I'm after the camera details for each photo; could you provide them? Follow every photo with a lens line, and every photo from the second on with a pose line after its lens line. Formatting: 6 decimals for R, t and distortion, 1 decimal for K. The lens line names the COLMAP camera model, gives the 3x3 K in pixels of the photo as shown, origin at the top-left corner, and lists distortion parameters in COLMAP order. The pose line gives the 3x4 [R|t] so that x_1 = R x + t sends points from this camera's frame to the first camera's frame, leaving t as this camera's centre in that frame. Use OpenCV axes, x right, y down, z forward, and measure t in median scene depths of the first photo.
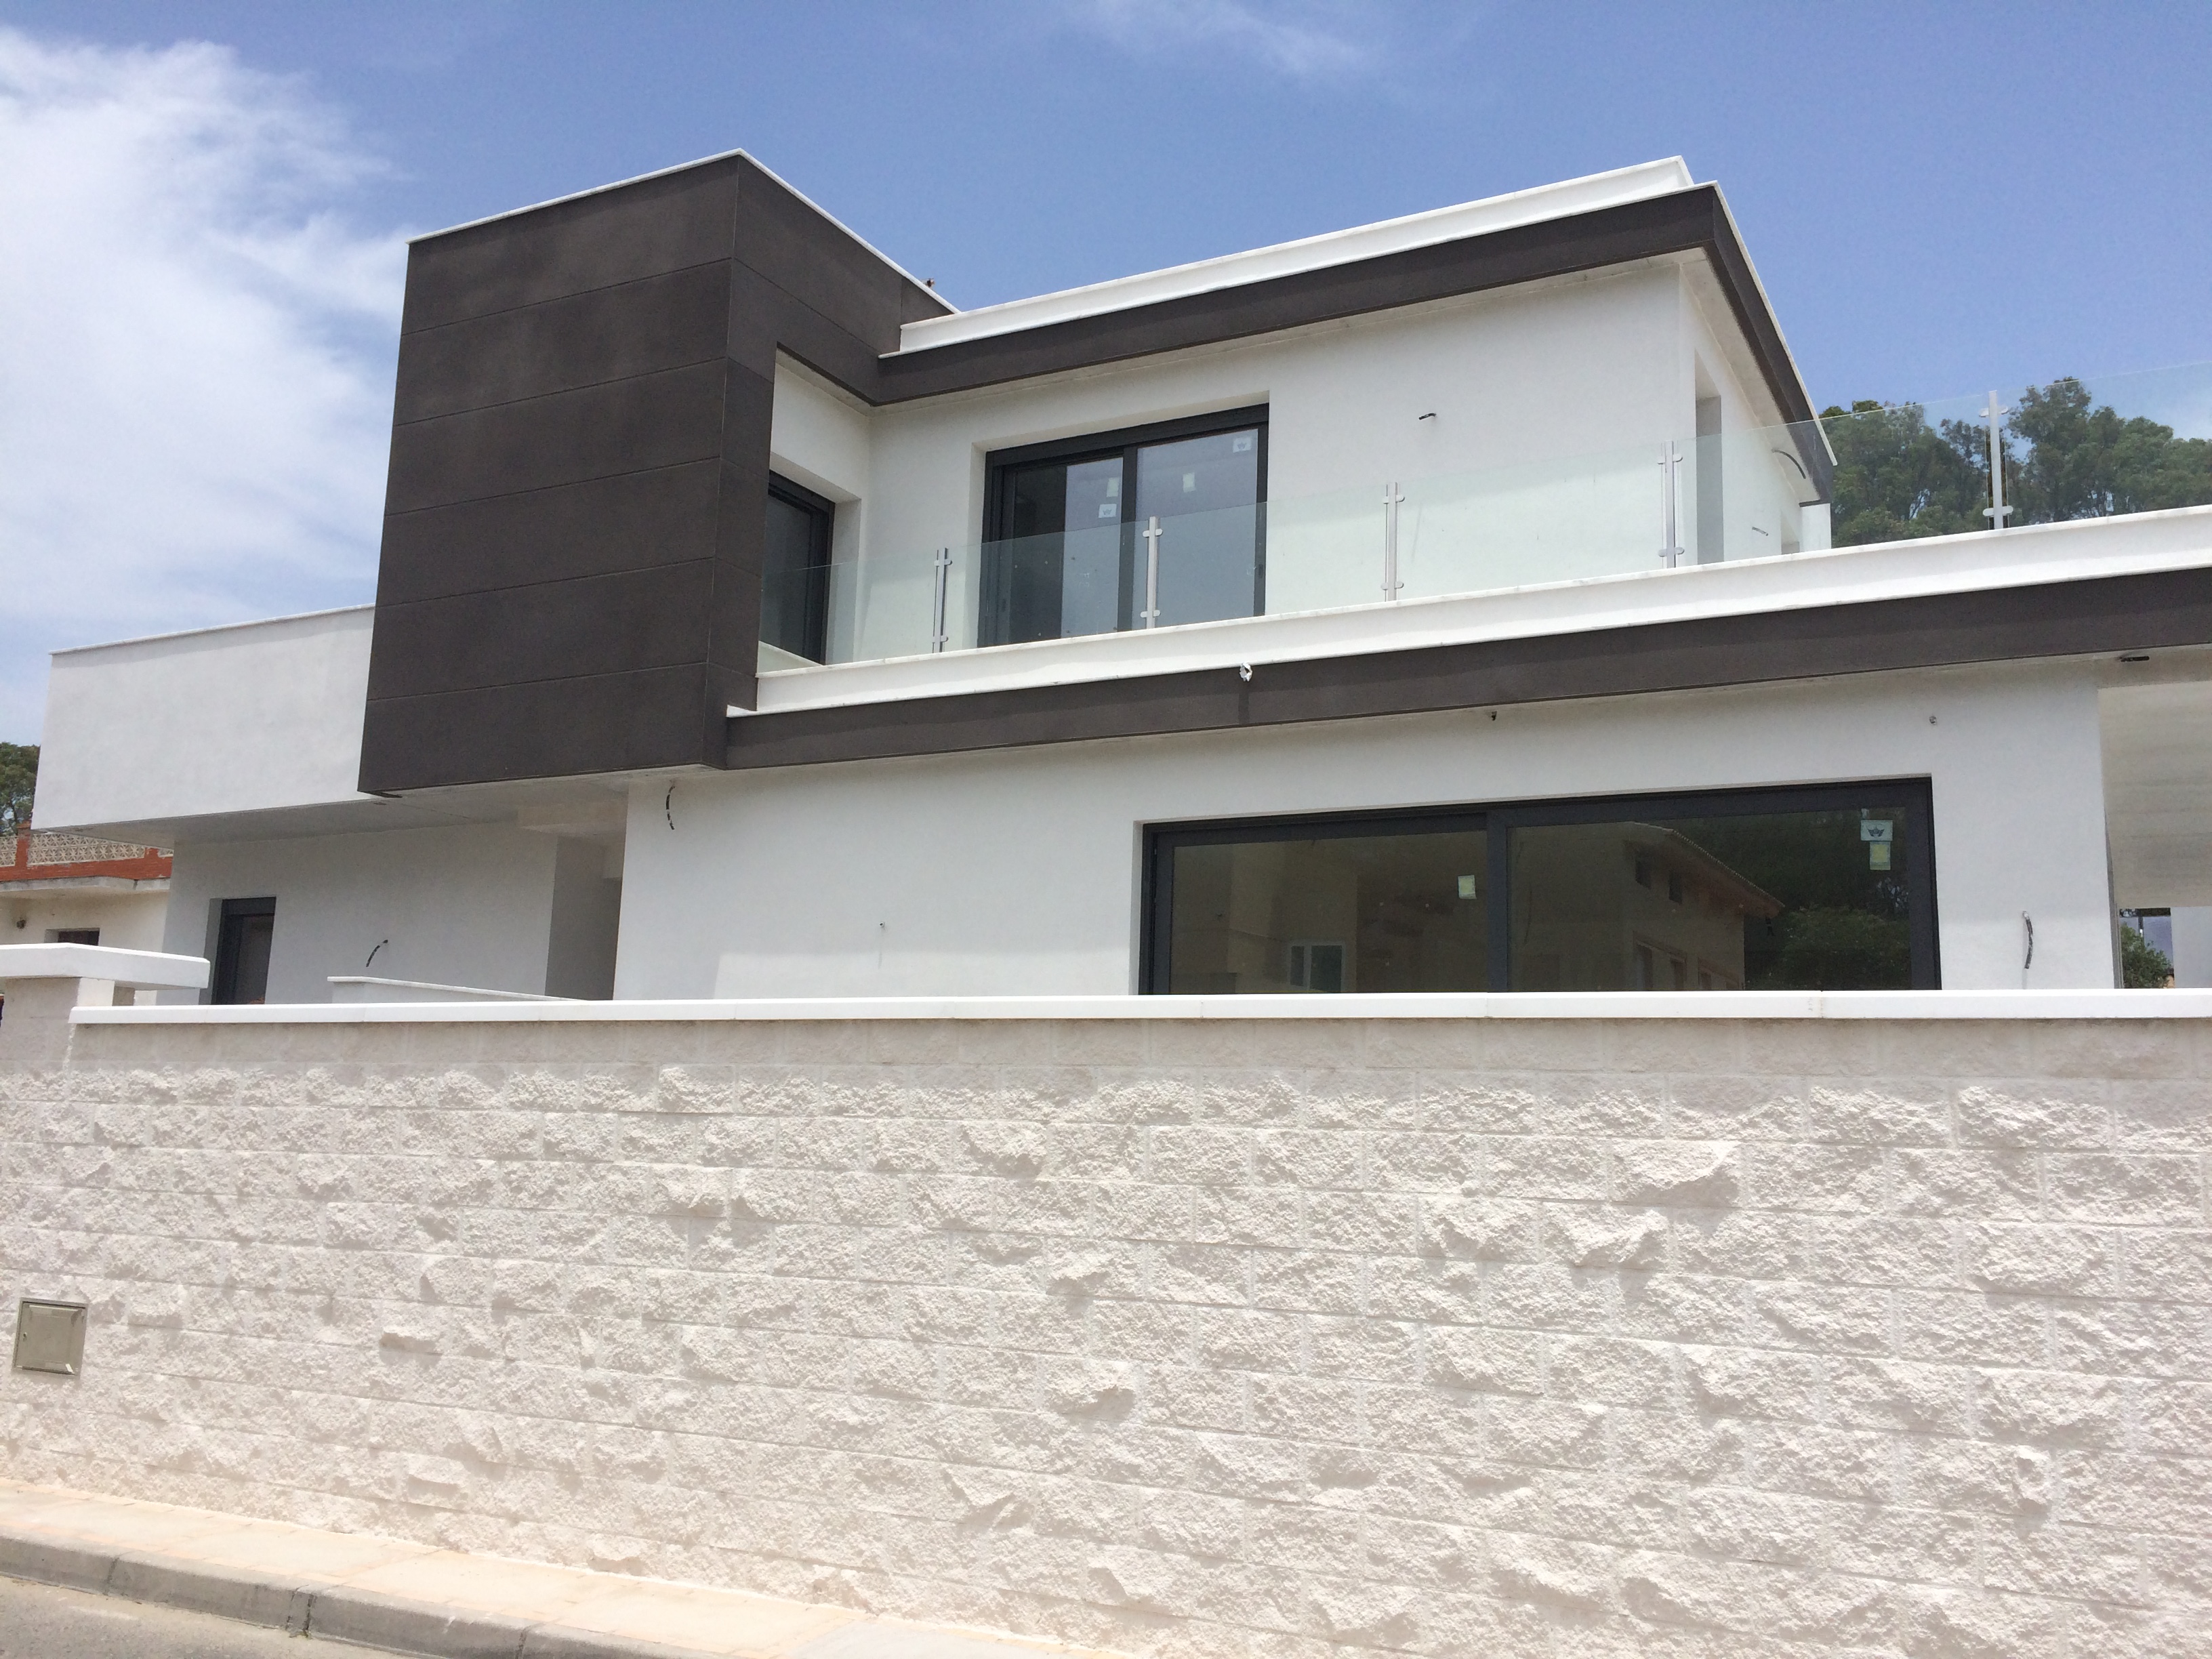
lens RADIAL K [[1895.8, 0, 1093.8], [0, 1895.8, 813.9], [0, 0, 1]] dist [0.084983, -0.090807]
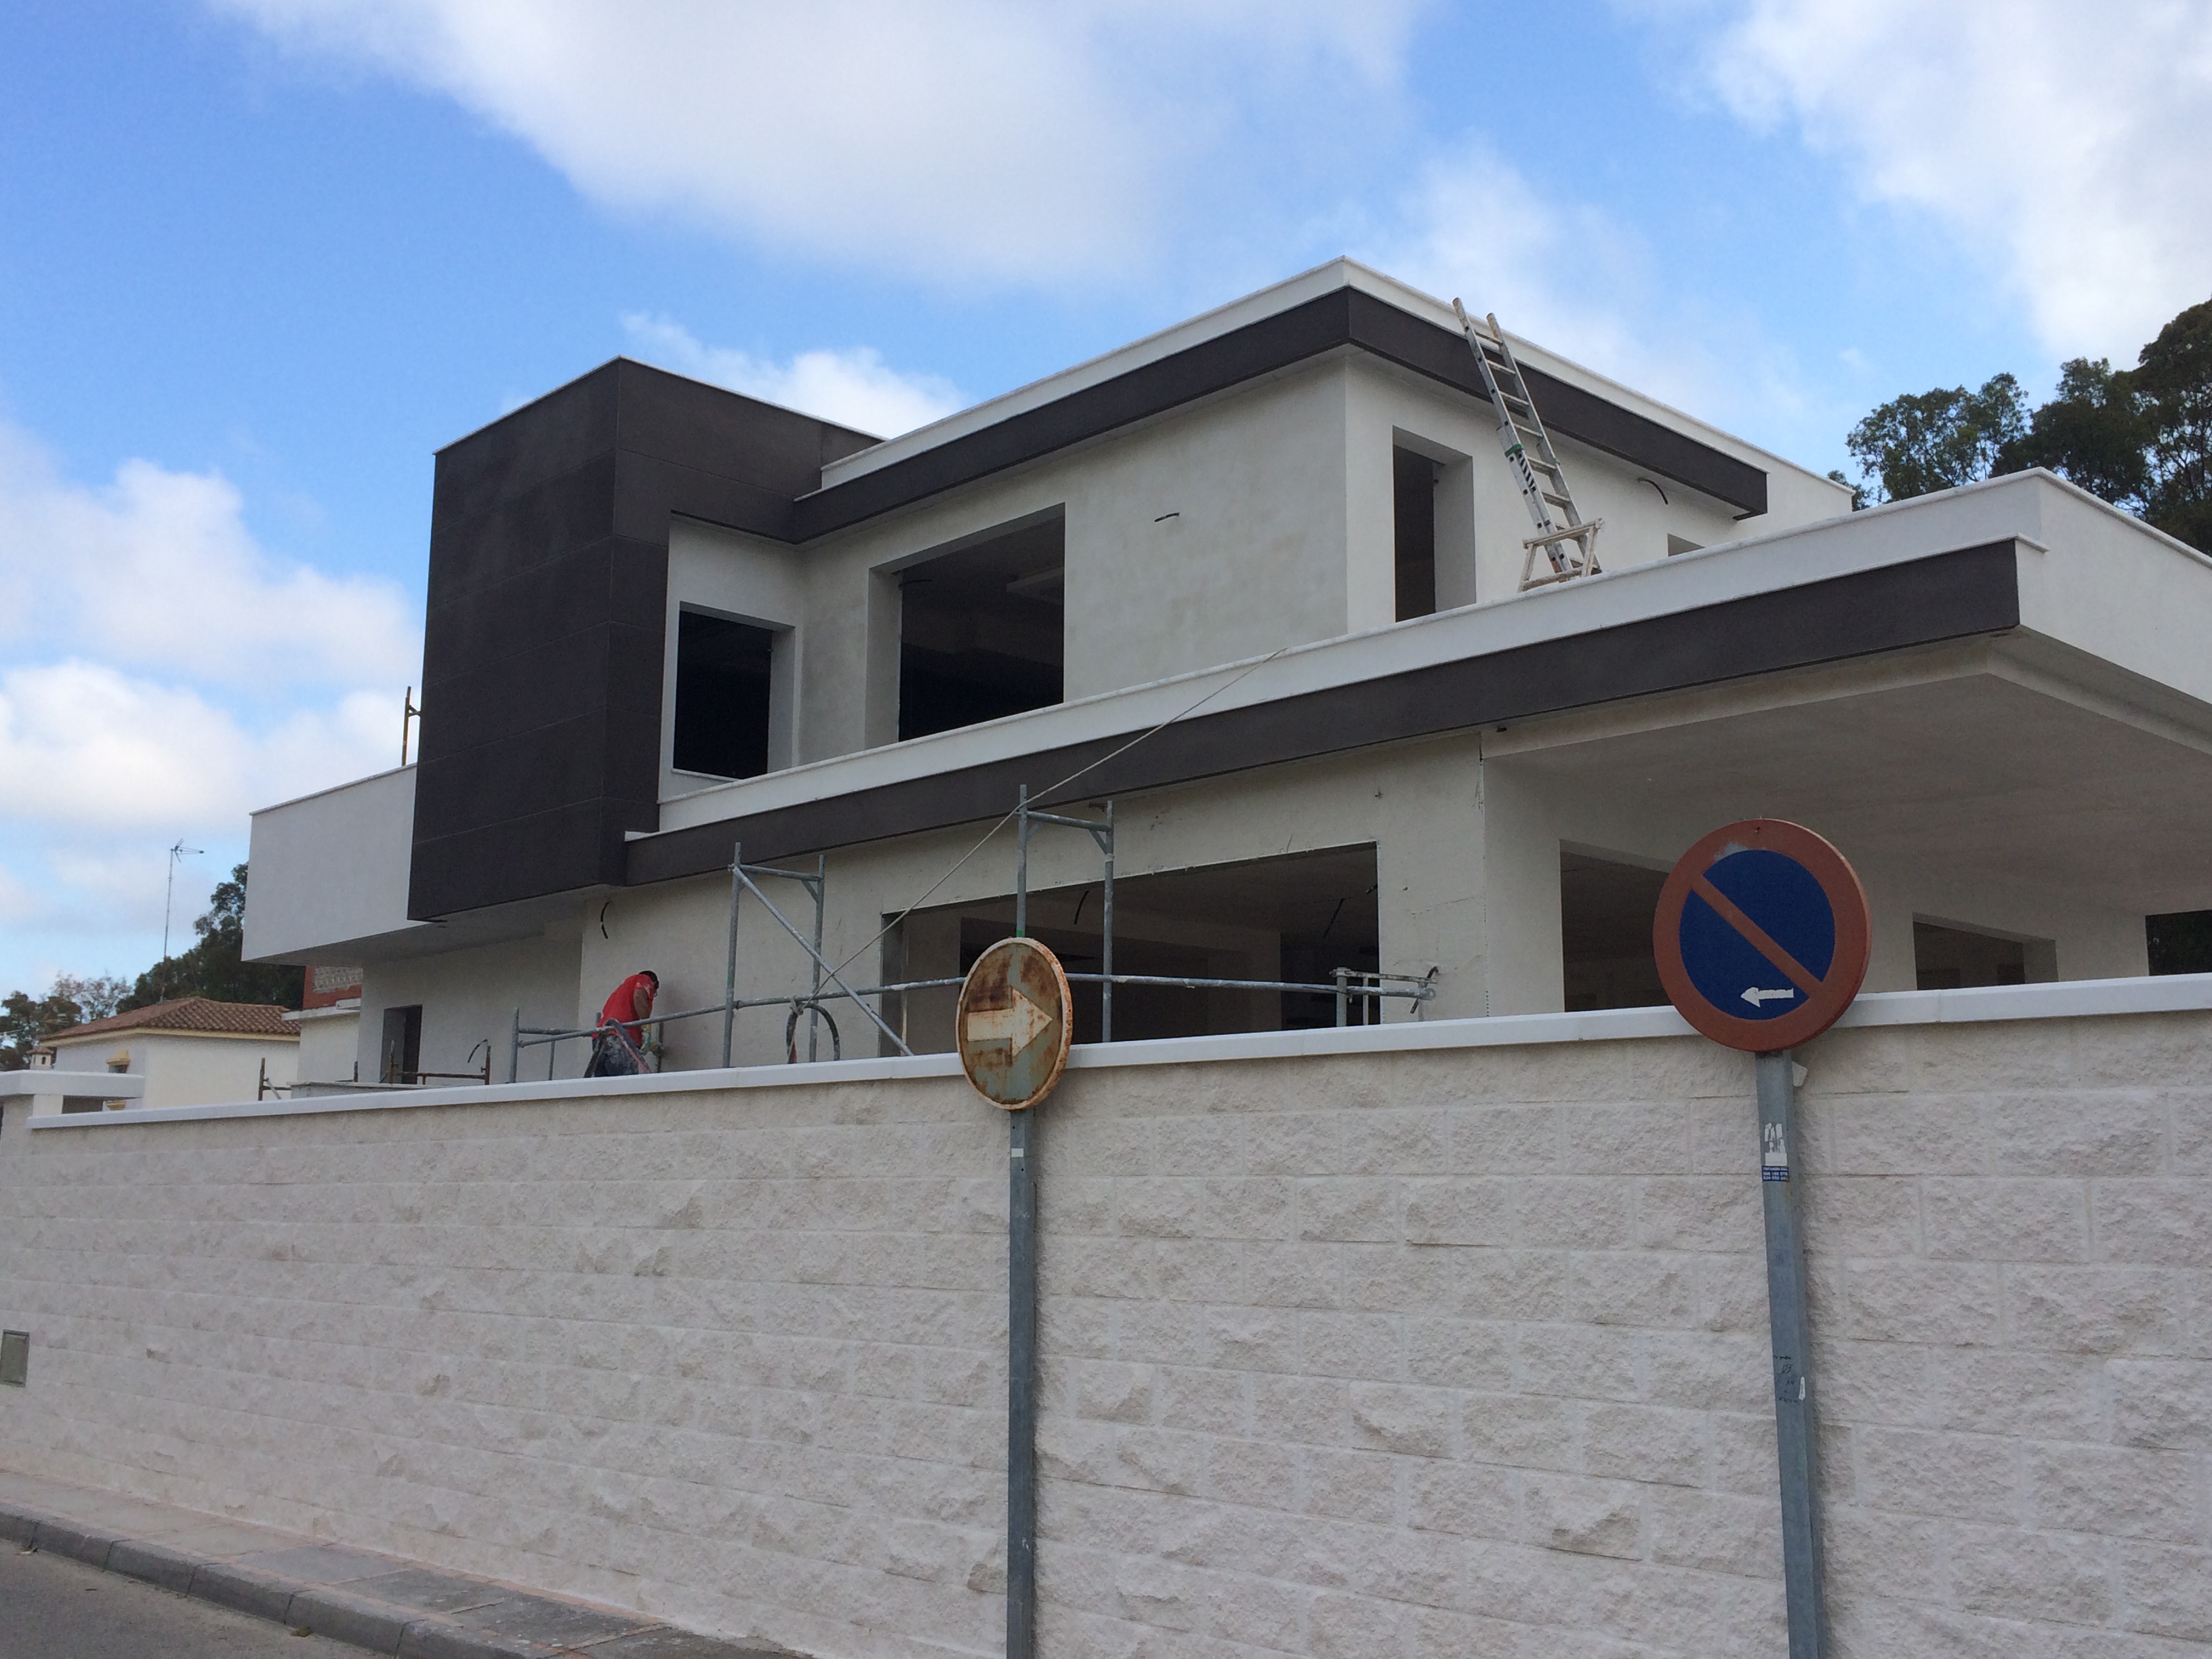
lens RADIAL K [[2144.4, 0, 1095.1], [0, 2144.4, 809.5], [0, 0, 1]] dist [0.062117, 0.000000]
pose [[0.947793, -0.080037, -0.308680, 0.990242], [0.076006, 0.996792, -0.025083, -0.029899], [0.309697, 0.000312, 0.950835, -0.341946]]
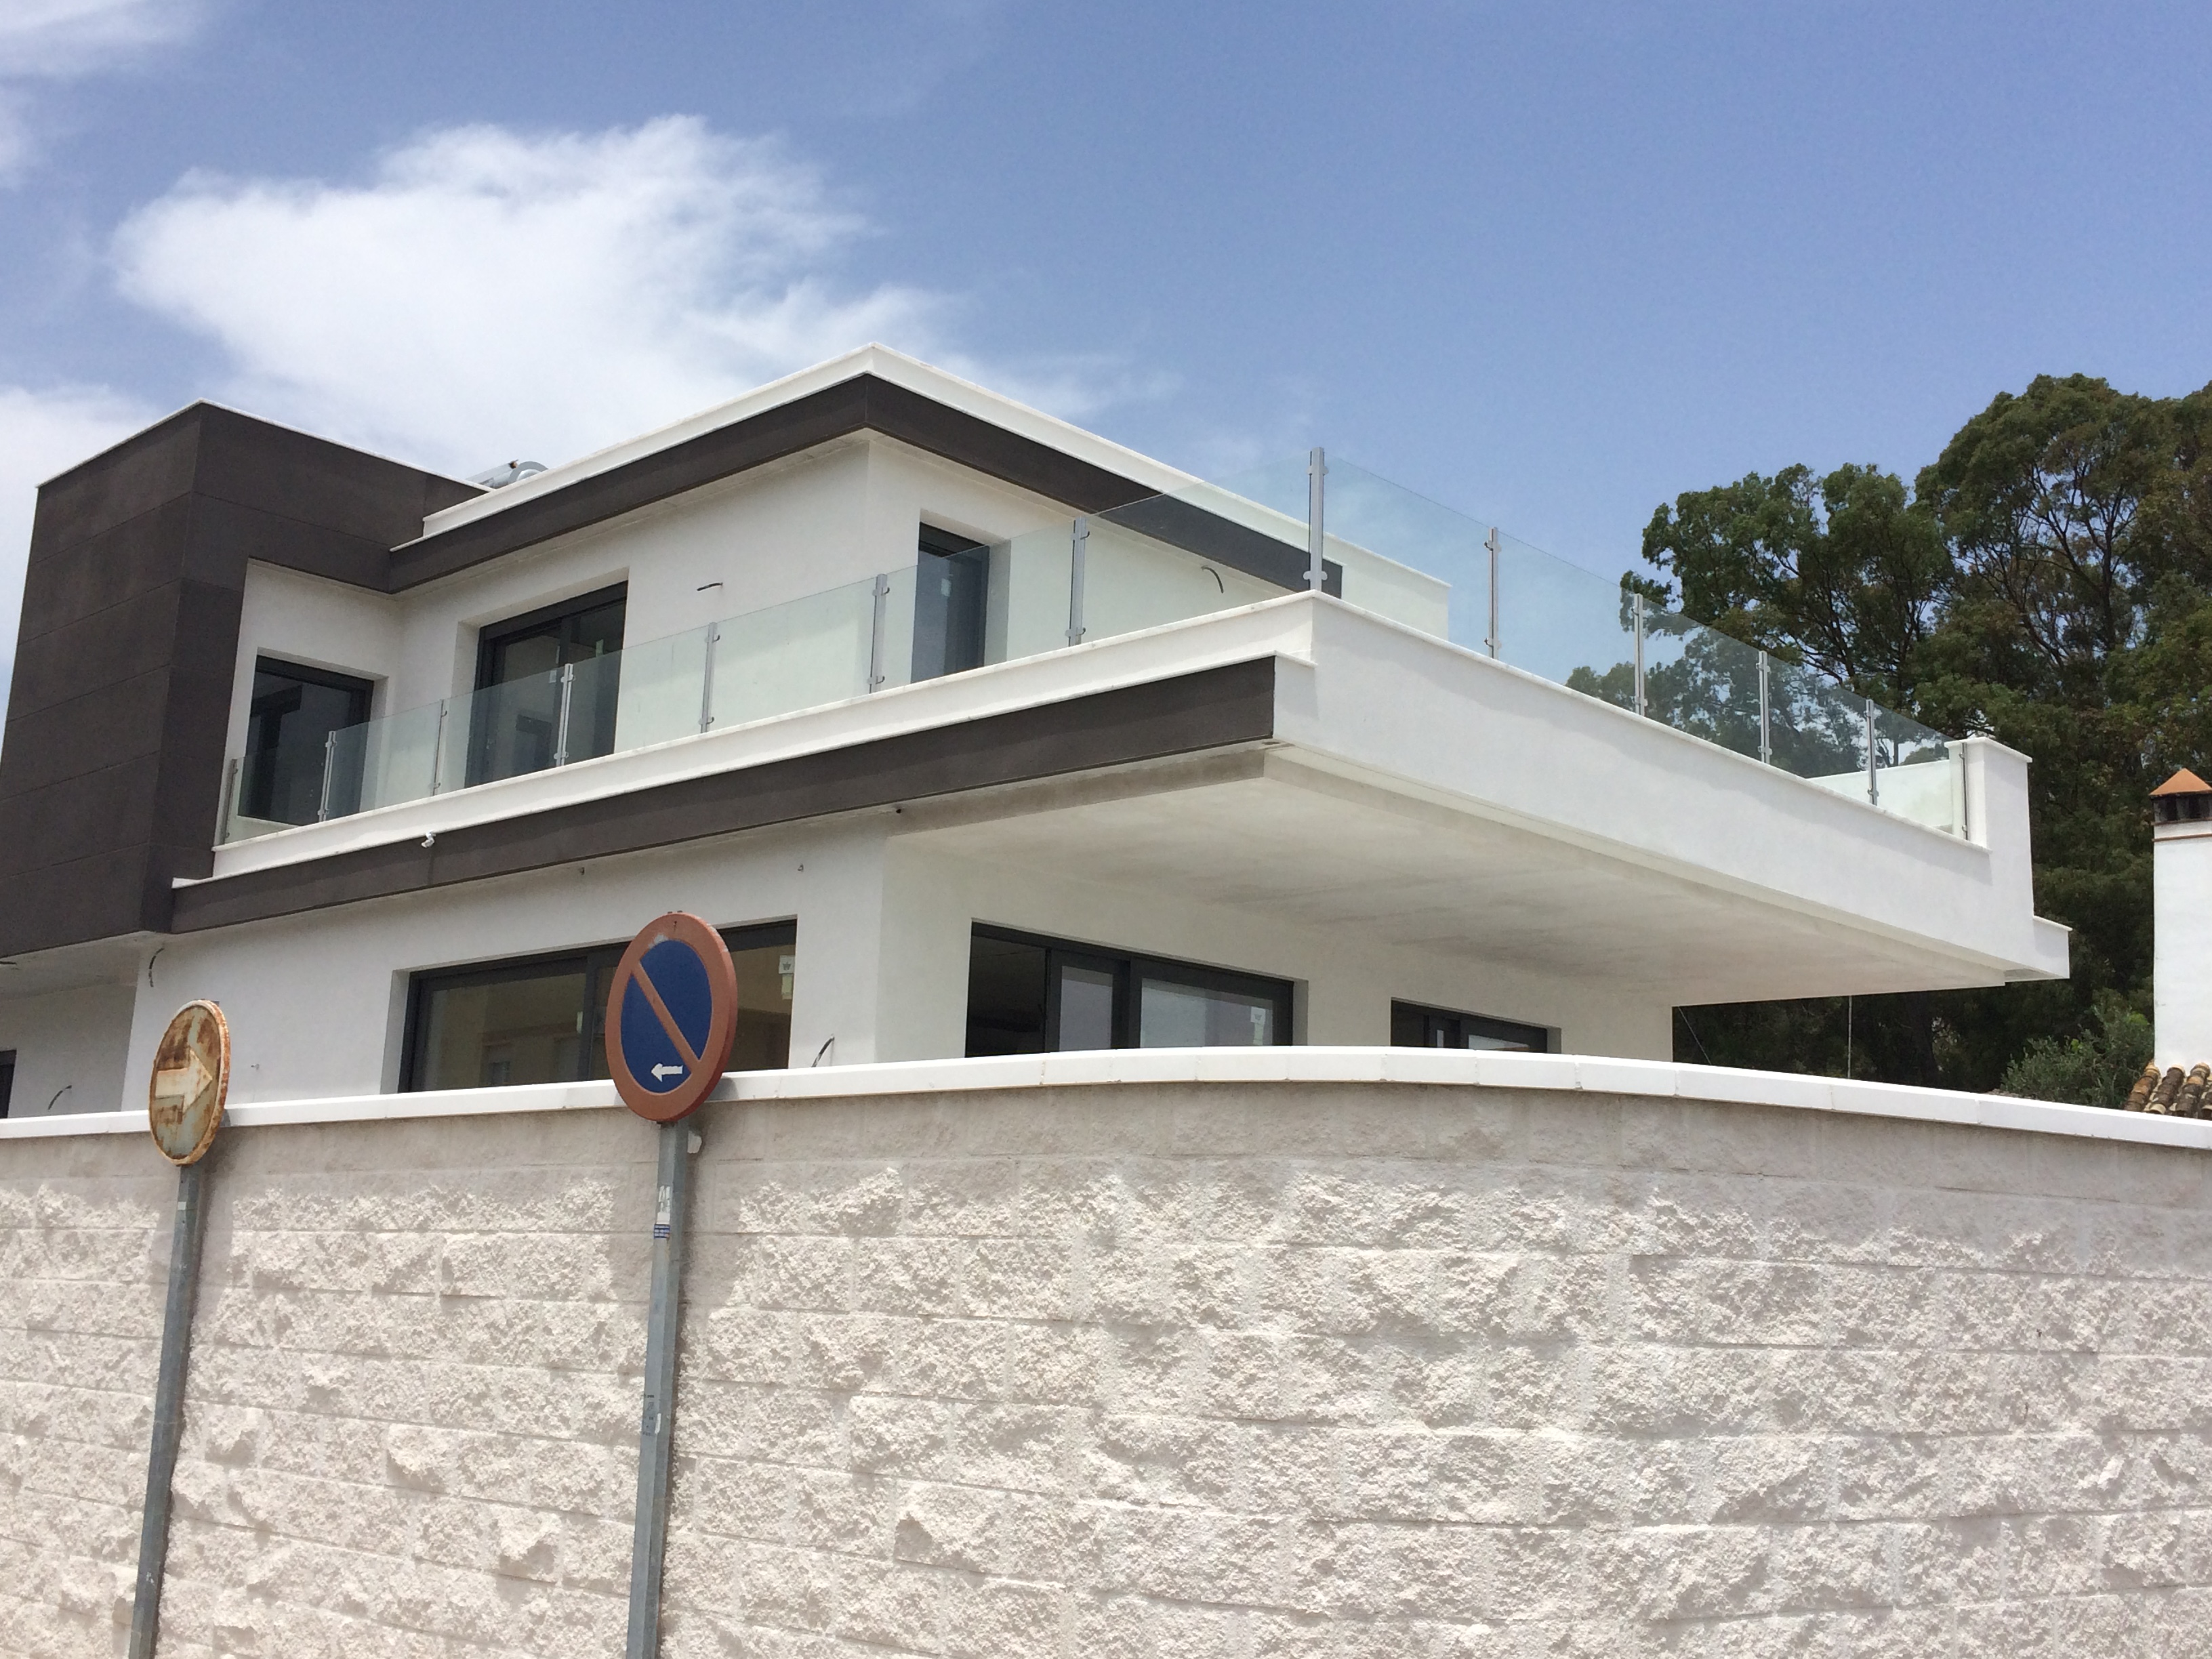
lens RADIAL K [[2232.3, 0, 1096.4], [0, 2232.3, 827.2], [0, 0, 1]] dist [0.052002, 0.000000]
pose [[0.964190, -0.051907, -0.260084, 1.422111], [0.042621, 0.998241, -0.041220, -0.016265], [0.261766, 0.028659, 0.964706, -0.351748]]
